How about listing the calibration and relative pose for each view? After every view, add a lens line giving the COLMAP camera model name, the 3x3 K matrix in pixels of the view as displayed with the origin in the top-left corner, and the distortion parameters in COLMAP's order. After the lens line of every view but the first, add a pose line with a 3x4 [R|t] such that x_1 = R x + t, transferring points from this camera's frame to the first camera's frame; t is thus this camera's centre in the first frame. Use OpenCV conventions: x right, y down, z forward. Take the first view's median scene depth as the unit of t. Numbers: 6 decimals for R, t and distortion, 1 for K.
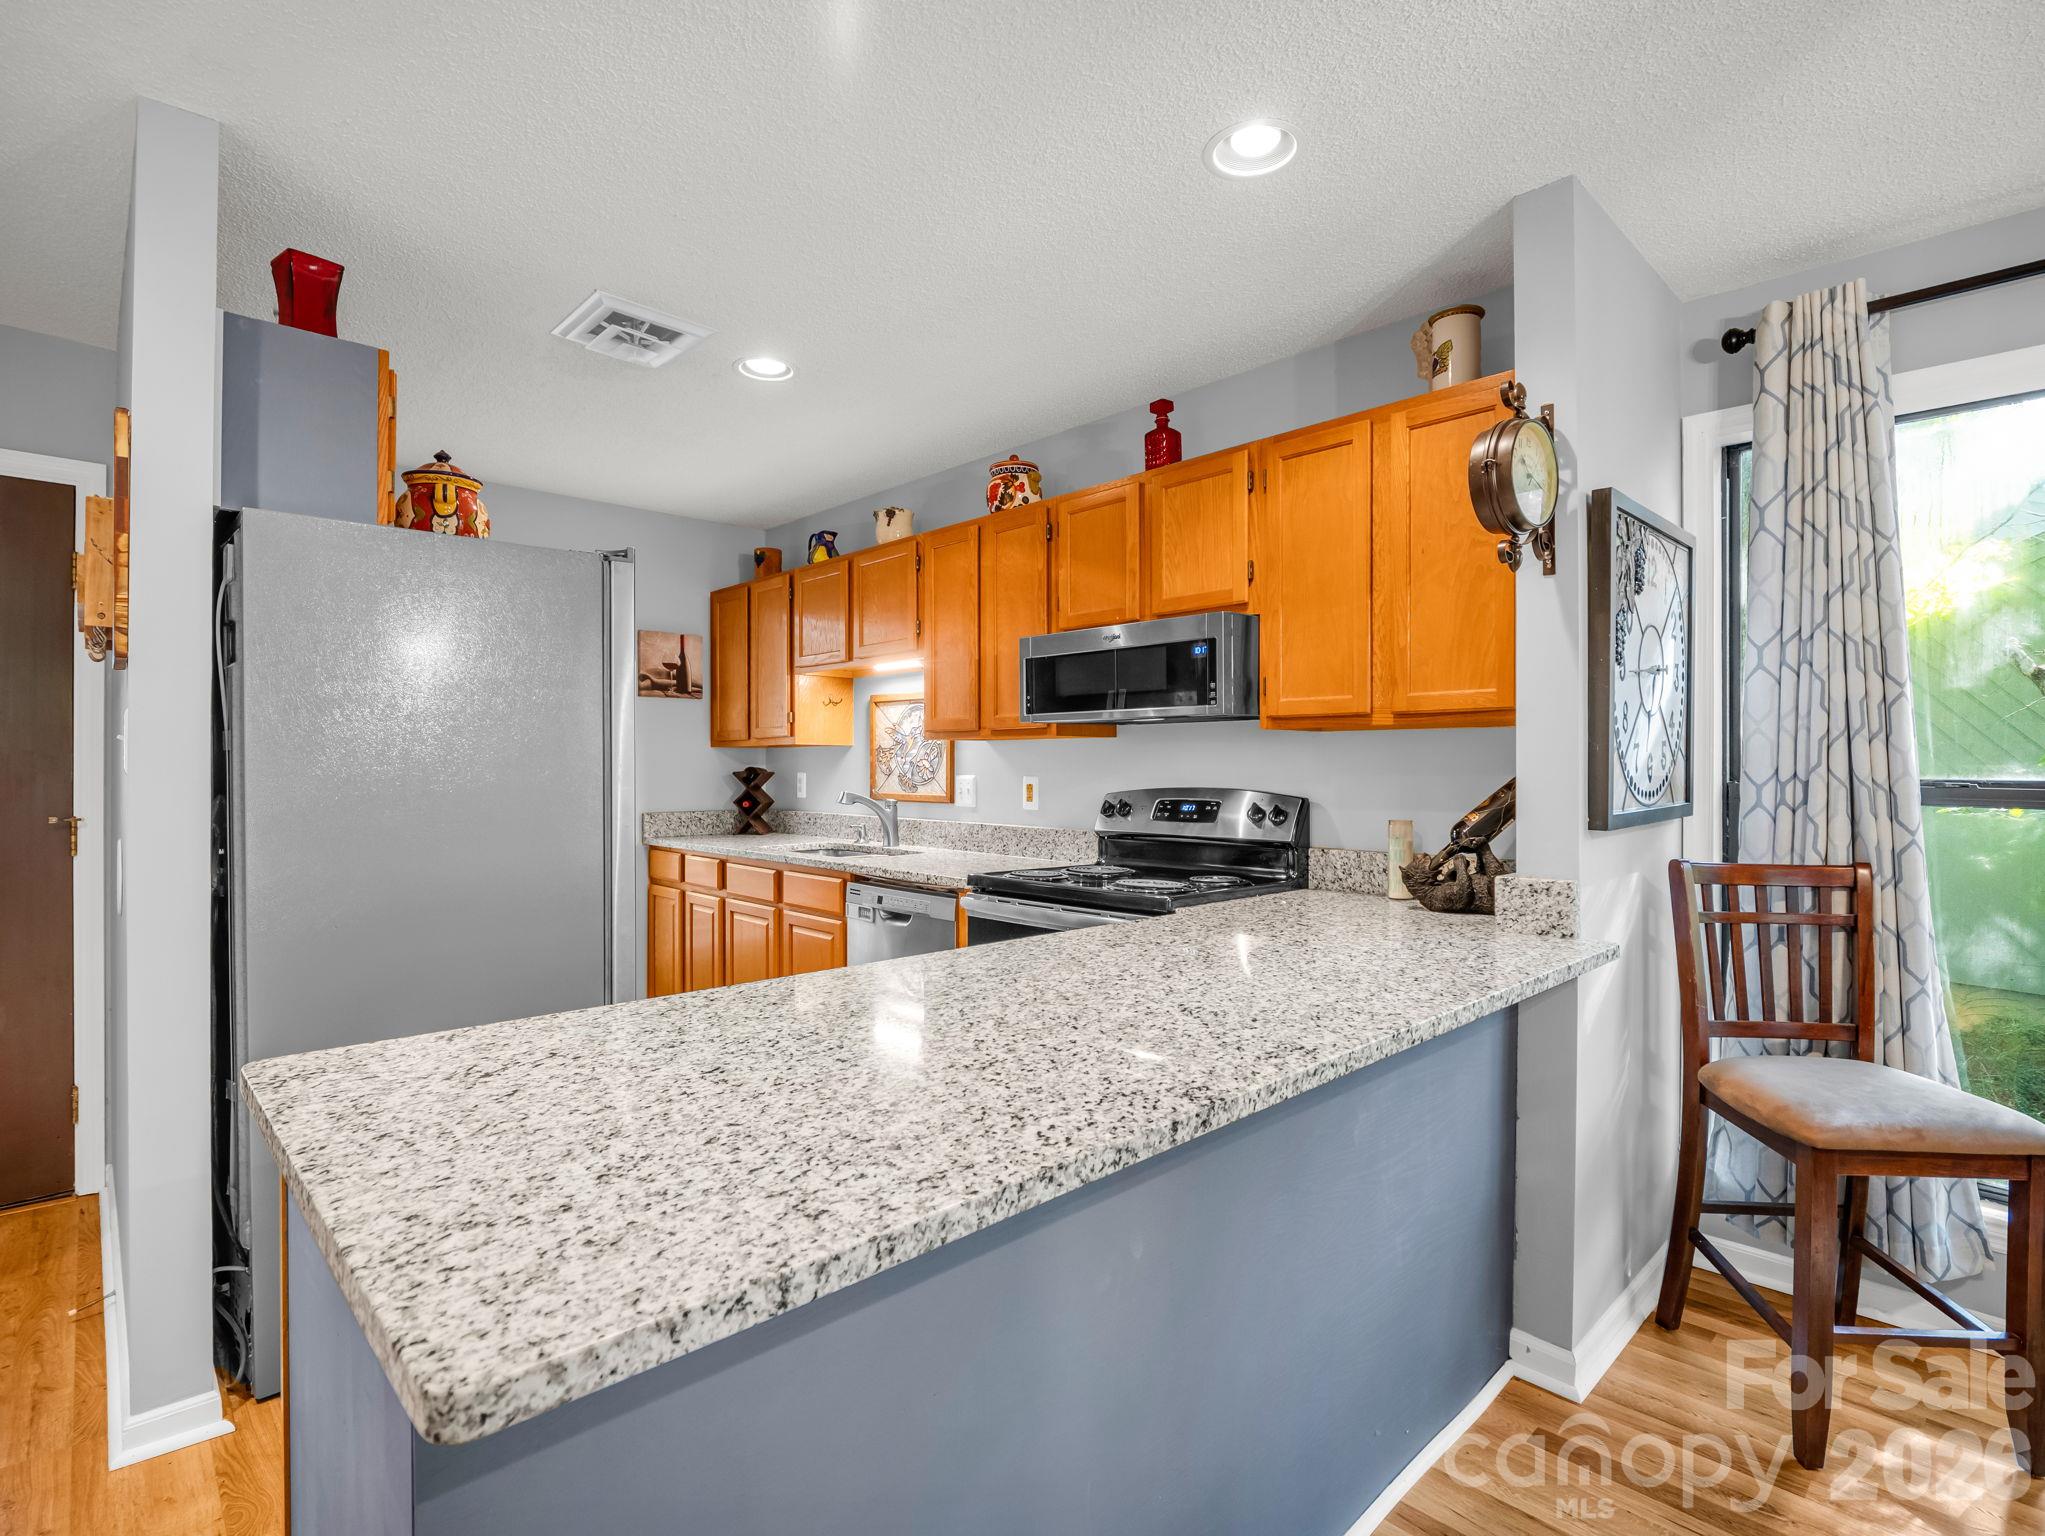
lens RADIAL K [[1012.3, 0, 1051.2], [0, 1012.3, 764.5], [0, 0, 1]] dist [-0.016637, 0.000235]
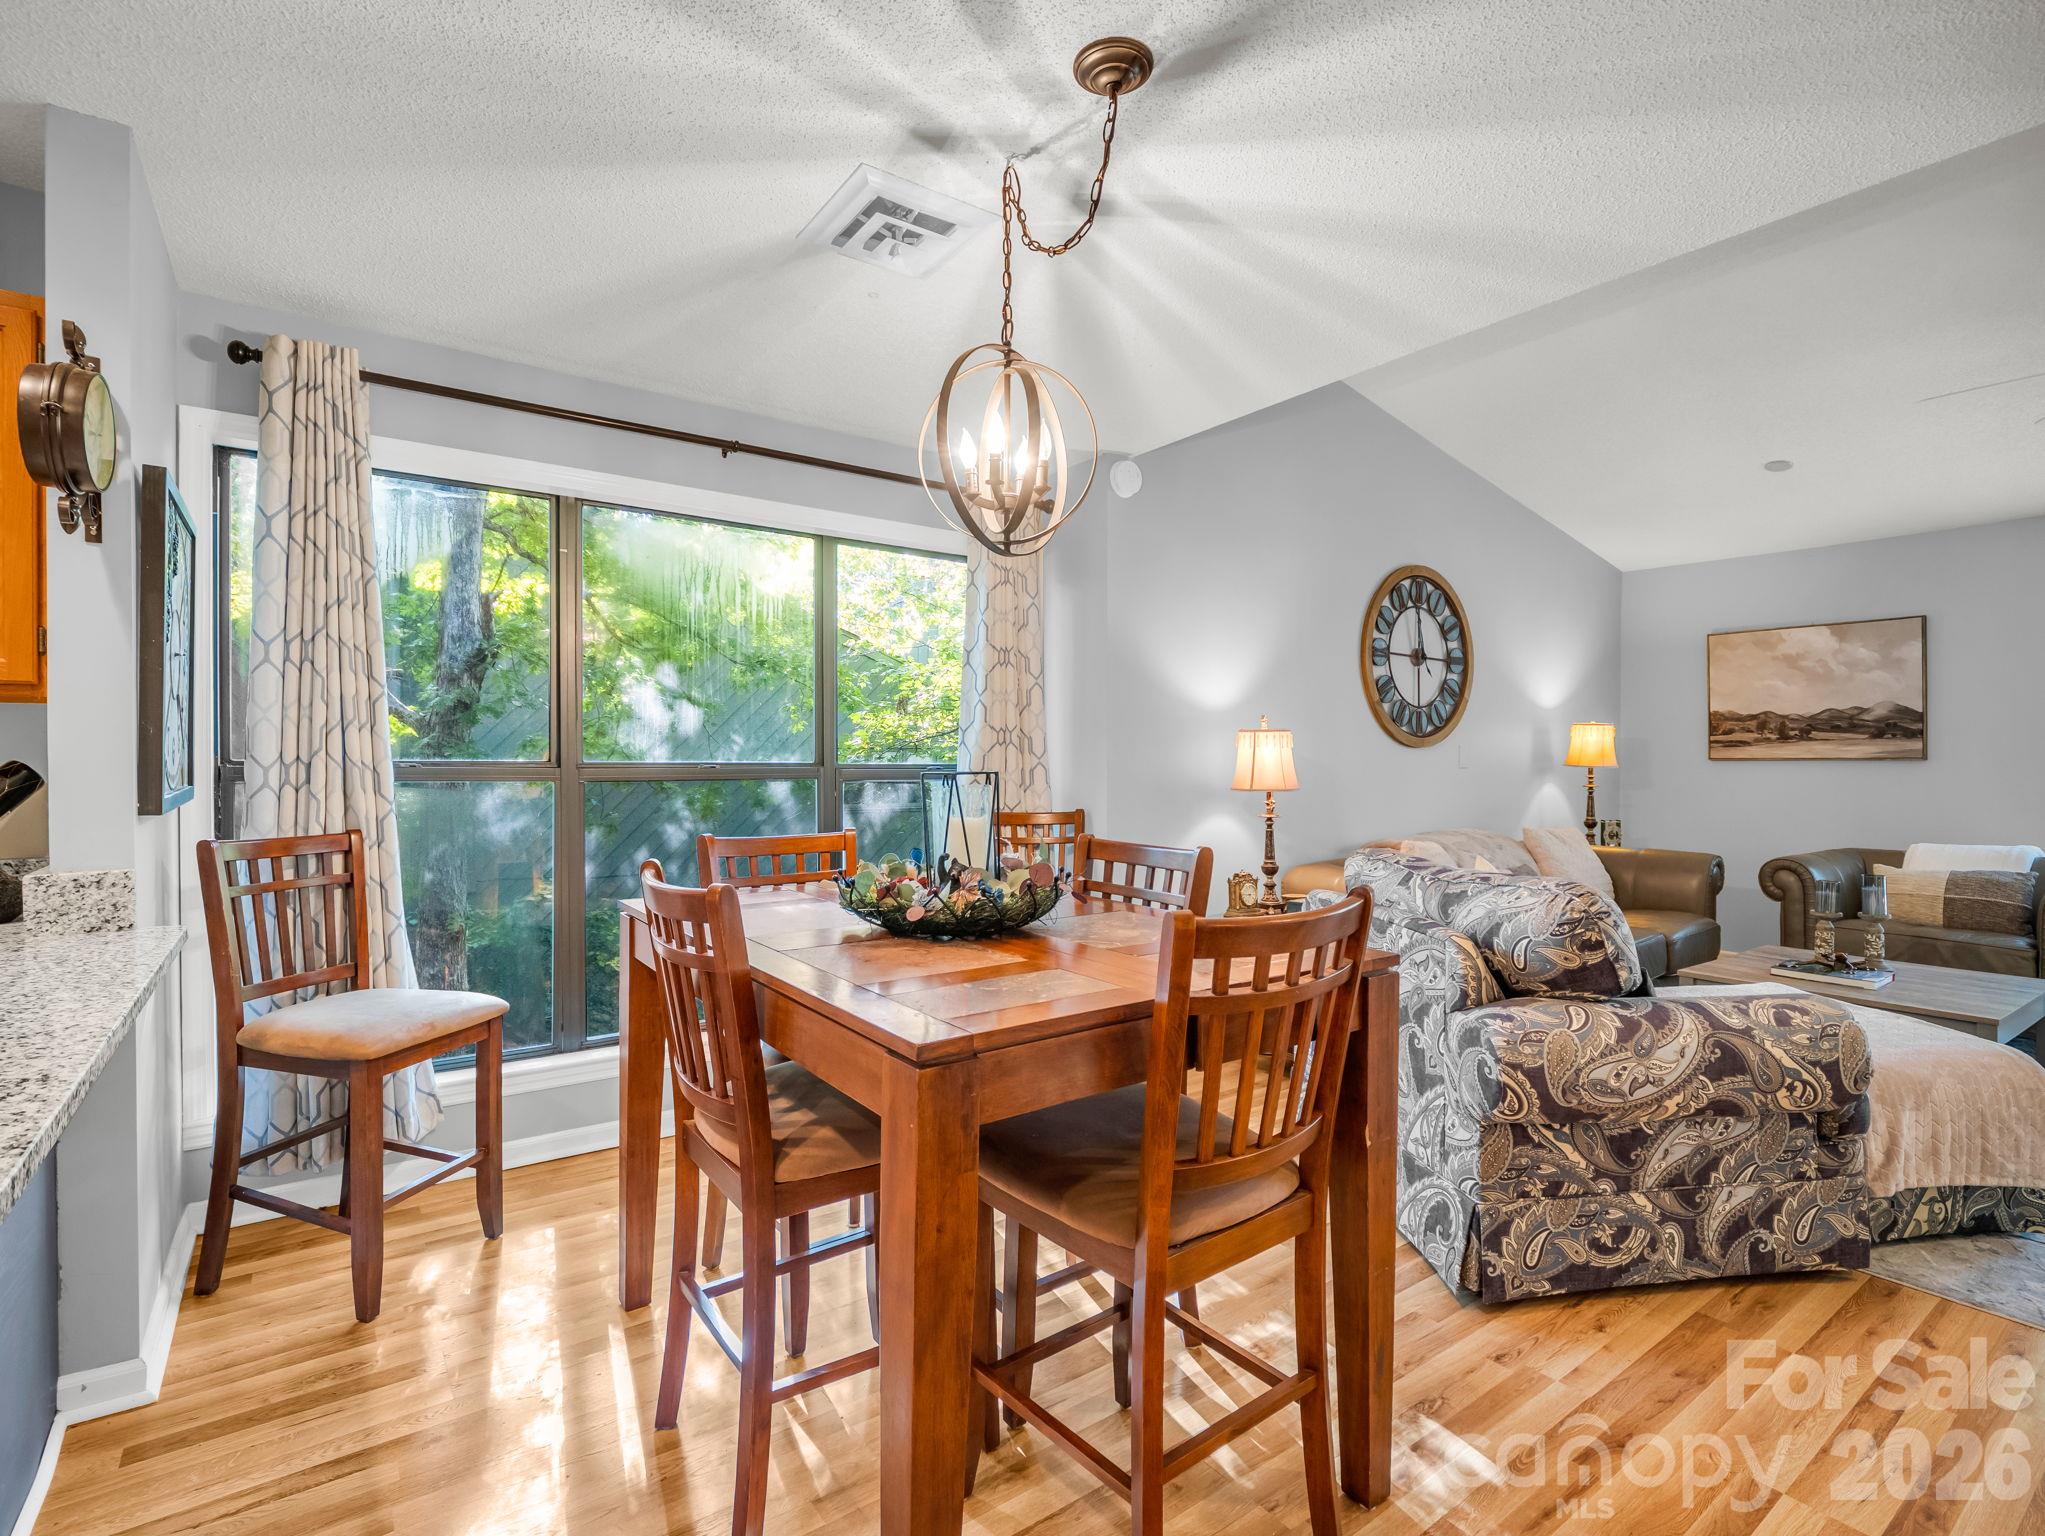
lens RADIAL K [[1012.3, 0, 1018.6], [0, 1012.3, 766.2], [0, 0, 1]] dist [-0.016637, 0.000235]
pose [[0.132538, -0.012189, 0.991103, -0.172878], [-0.002224, 0.999918, 0.012595, 0.002057], [-0.991175, -0.003874, 0.132501, 0.021070]]
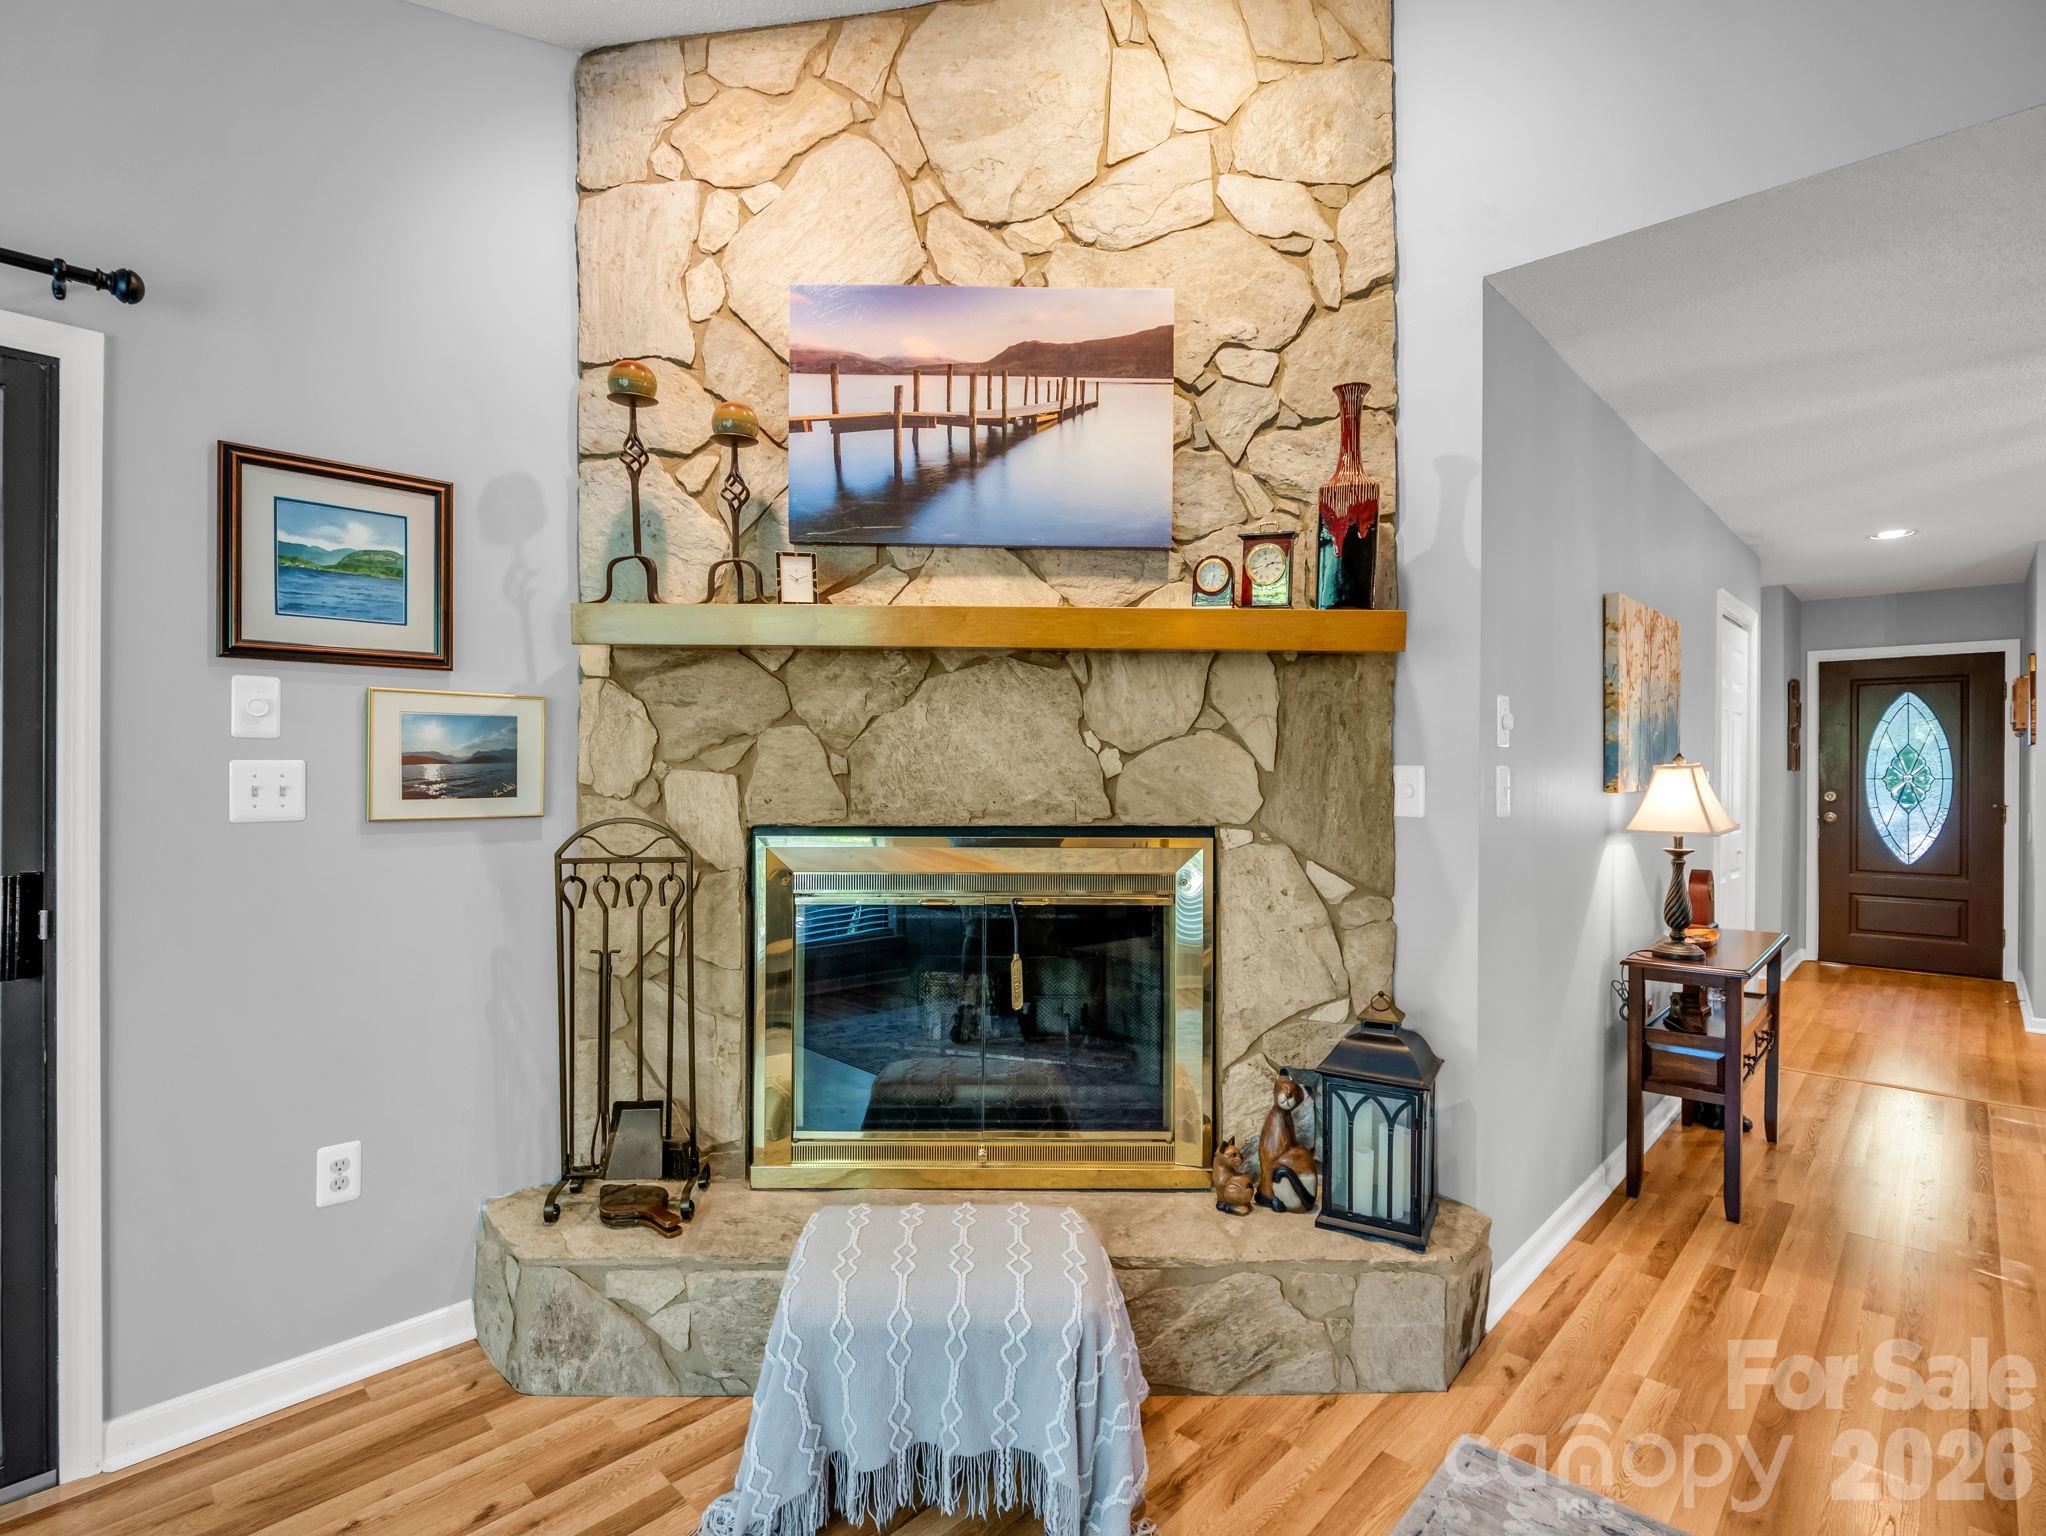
lens RADIAL K [[1012.8, 0, 1007.5], [0, 1012.8, 771.9], [0, 0, 1]] dist [-0.016637, 0.000235]
pose [[0.041970, -0.001215, -0.999118, 0.858613], [-0.000925, 0.999999, -0.001254, -0.012017], [0.999118, 0.000977, 0.041969, -0.986690]]
